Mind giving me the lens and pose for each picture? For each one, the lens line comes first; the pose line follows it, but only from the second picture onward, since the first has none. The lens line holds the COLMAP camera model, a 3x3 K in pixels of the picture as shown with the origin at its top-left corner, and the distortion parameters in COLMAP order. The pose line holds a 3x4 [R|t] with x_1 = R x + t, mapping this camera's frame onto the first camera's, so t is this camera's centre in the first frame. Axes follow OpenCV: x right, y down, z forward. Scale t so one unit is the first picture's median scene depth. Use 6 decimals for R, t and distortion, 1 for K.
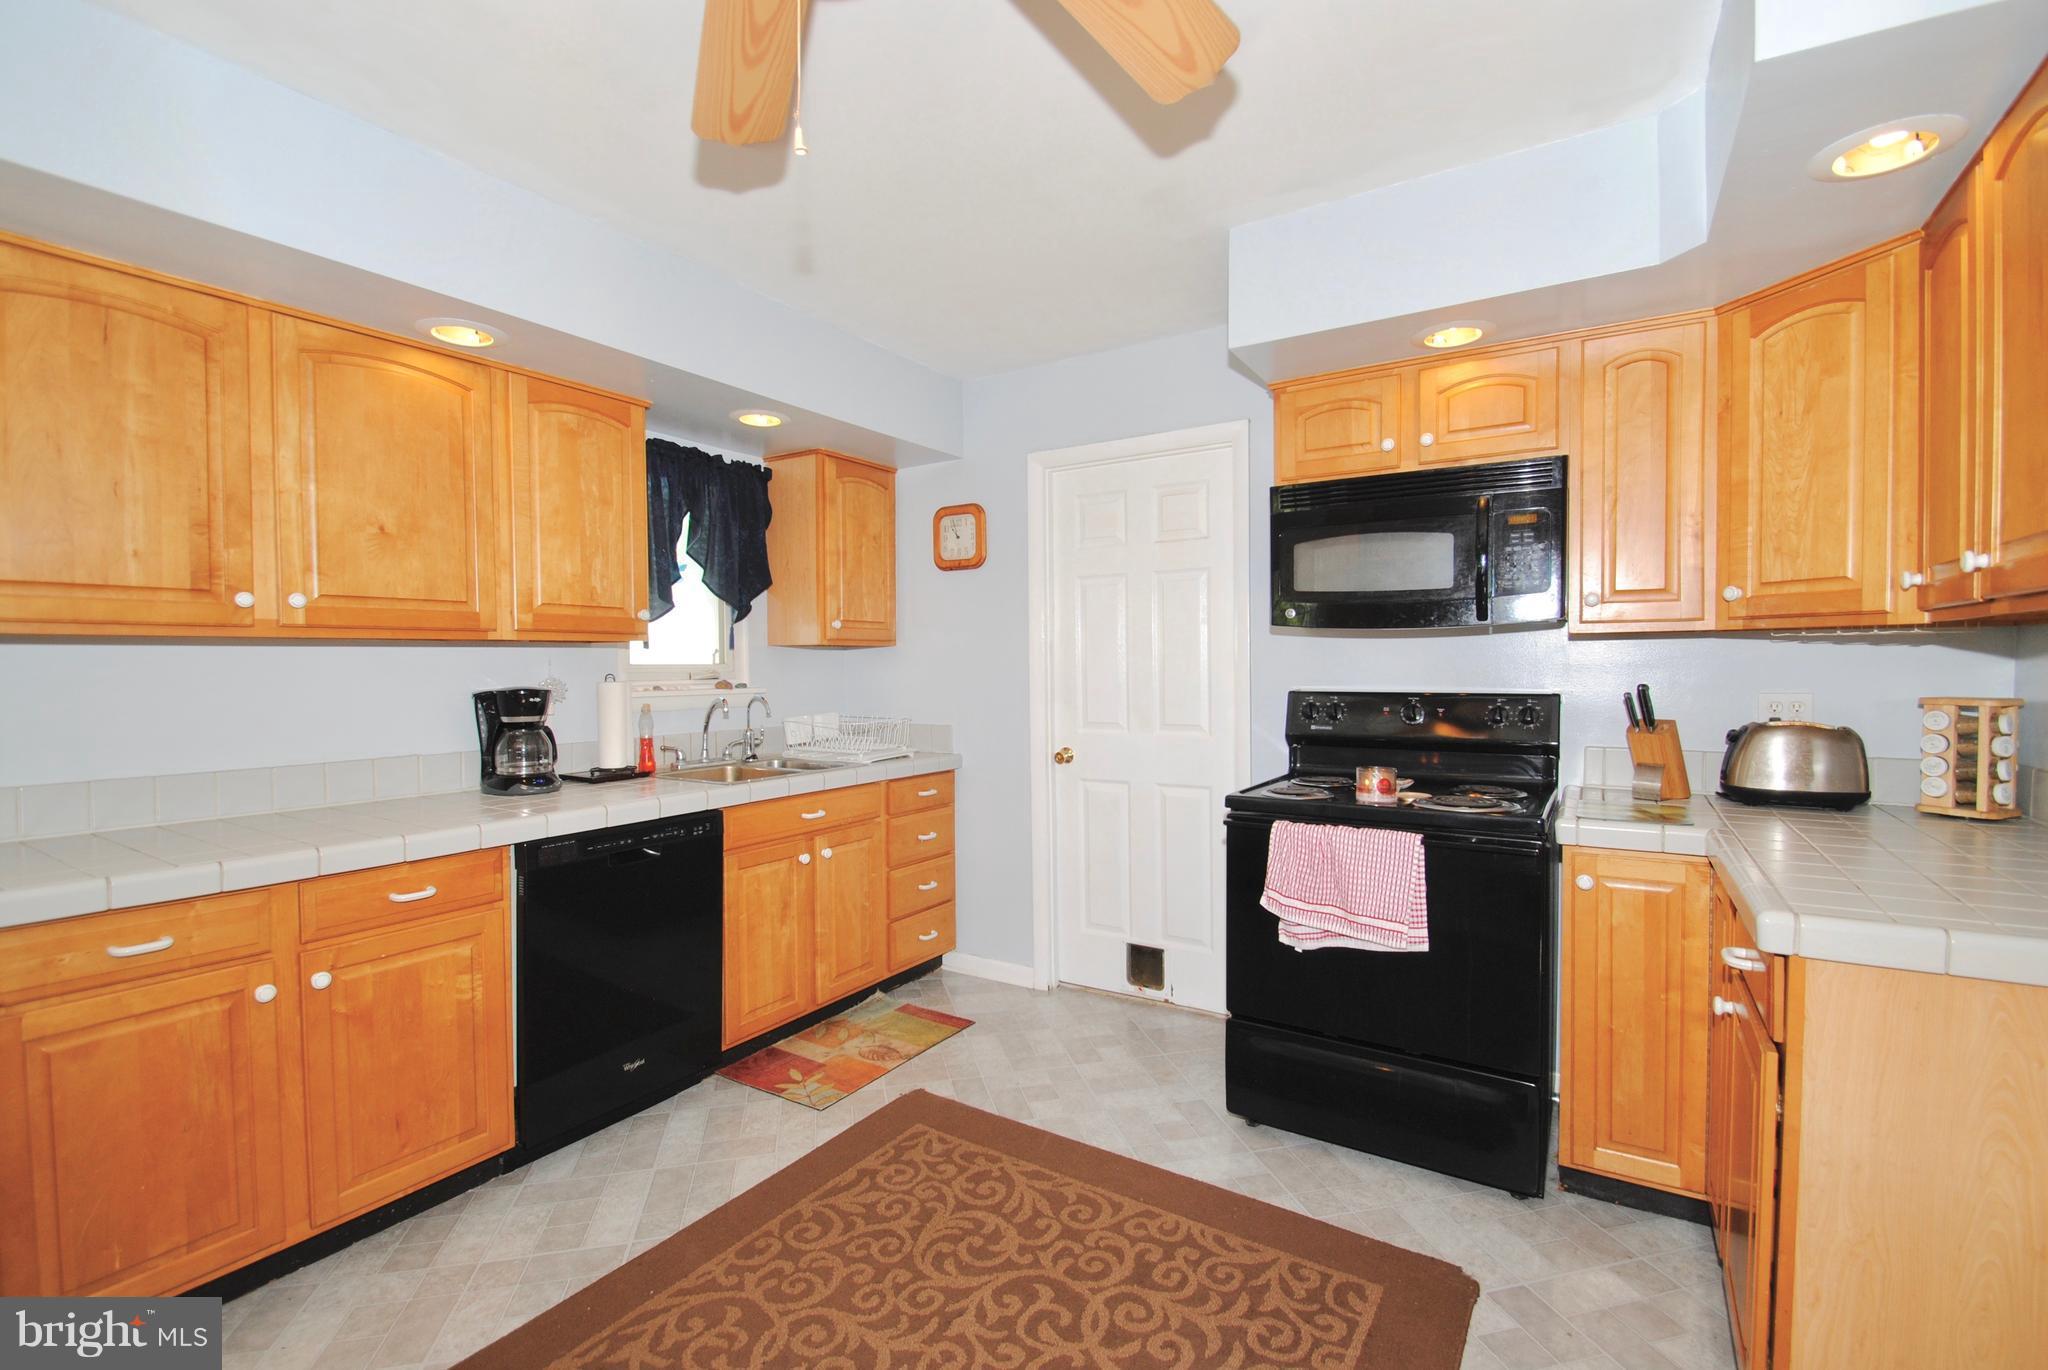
lens RADIAL K [[896.3, 0, 1026.9], [0, 896.3, 686.5], [0, 0, 1]] dist [0.009398, -0.015761]
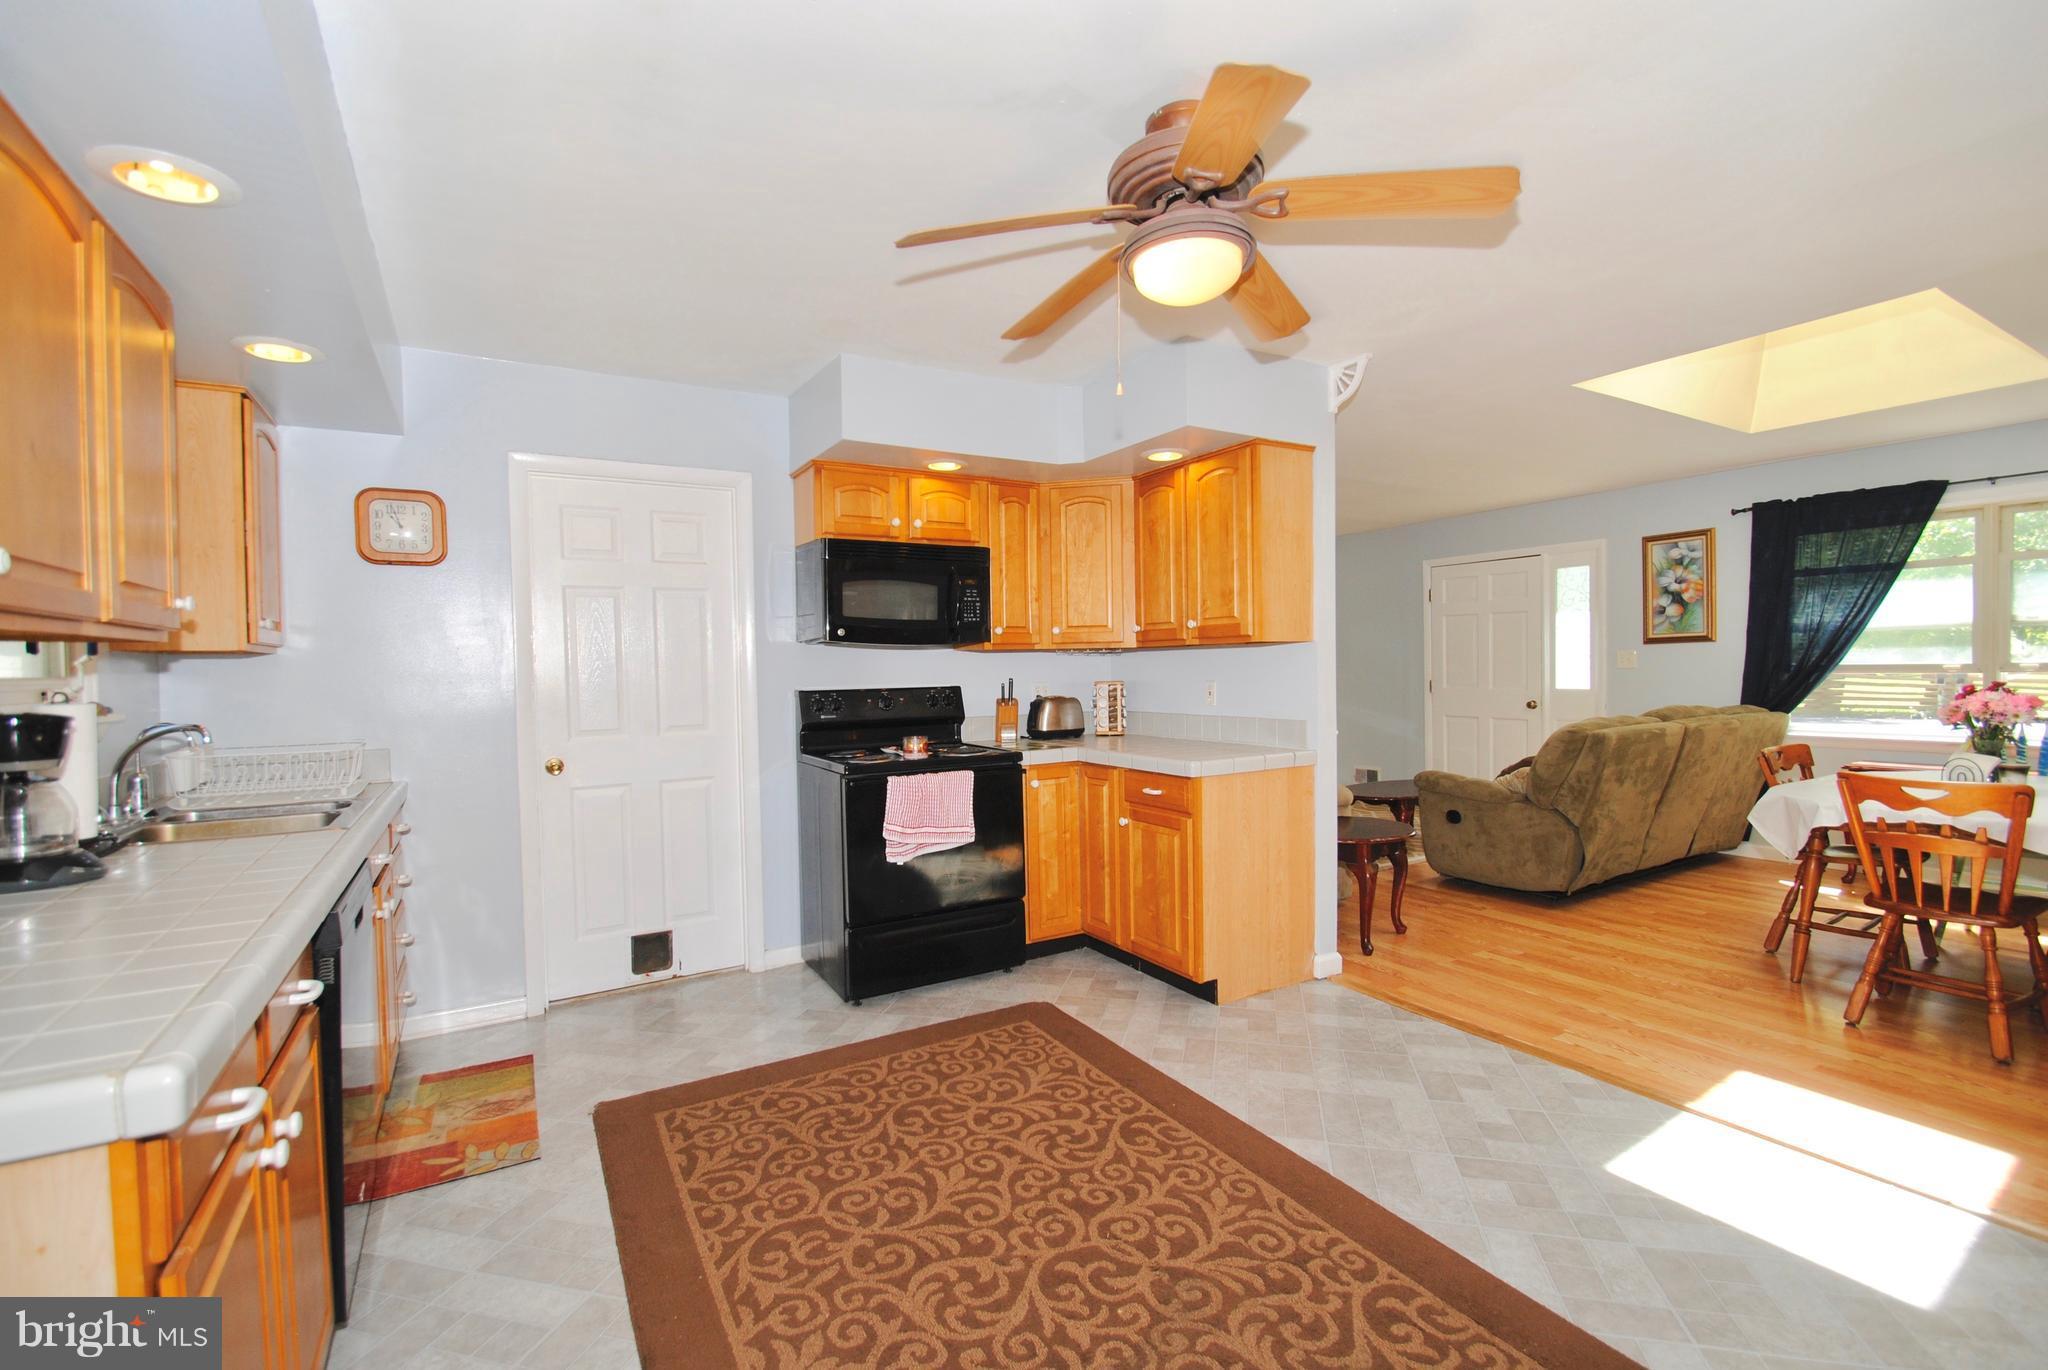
lens RADIAL K [[896.3, 0, 1026.9], [0, 896.3, 686.5], [0, 0, 1]] dist [0.009398, -0.015761]
pose [[0.458392, -0.021837, 0.888482, -0.895768], [0.038725, 0.999239, 0.004579, 0.006743], [-0.887906, 0.032308, 0.458889, 0.135787]]
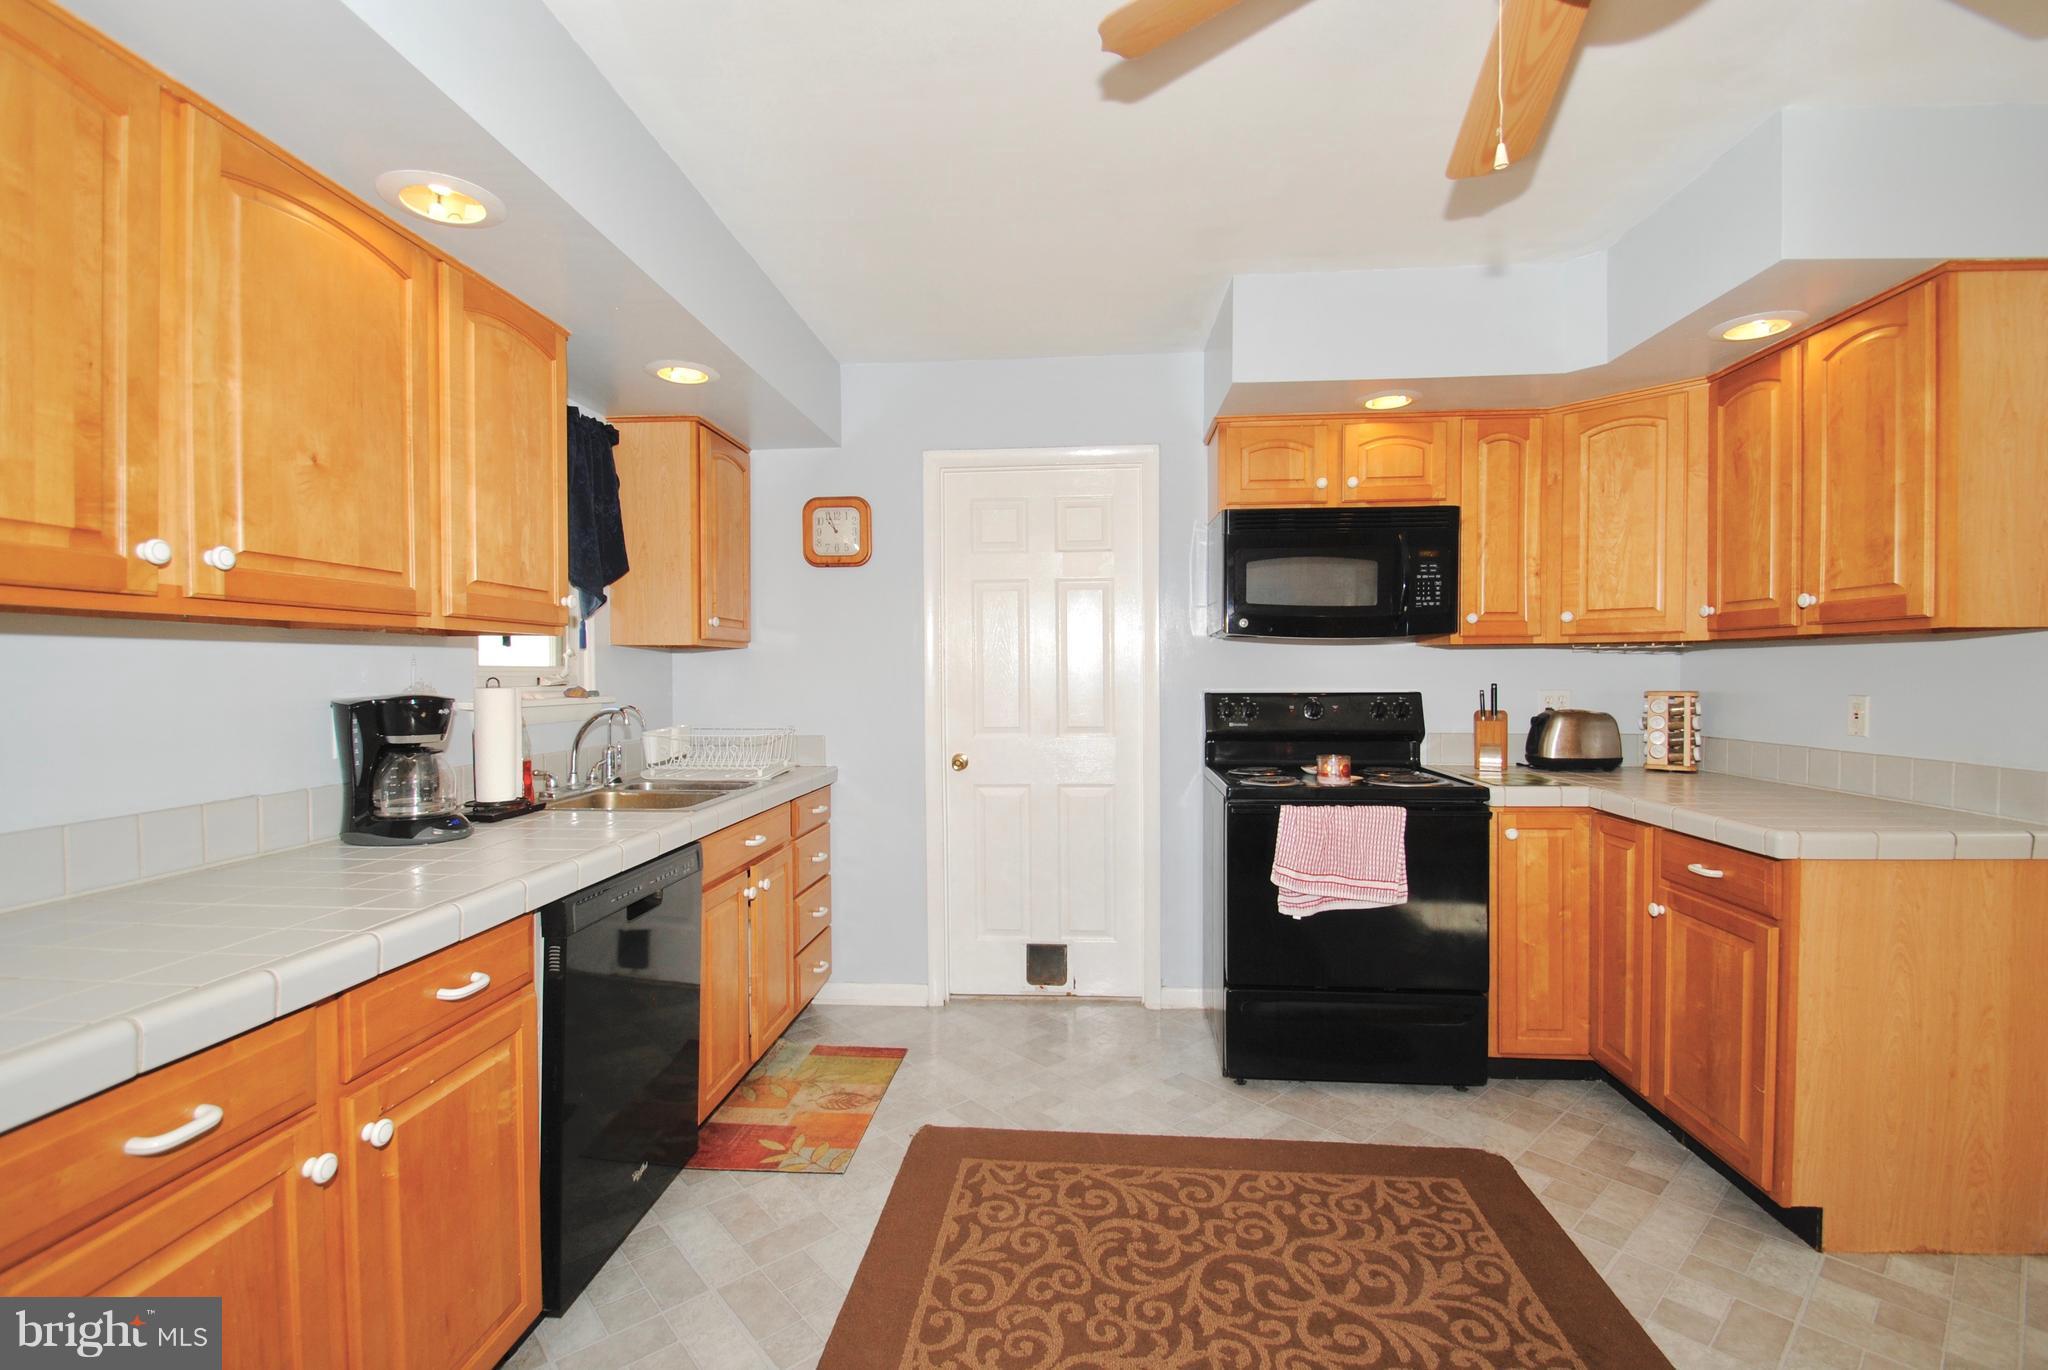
lens RADIAL K [[896.3, 0, 1026.9], [0, 896.3, 686.5], [0, 0, 1]] dist [0.009398, -0.015761]
pose [[0.884354, -0.004731, 0.466793, -0.531836], [0.010673, 0.999892, -0.010086, 0.007528], [-0.466695, 0.013902, 0.884309, 0.147668]]
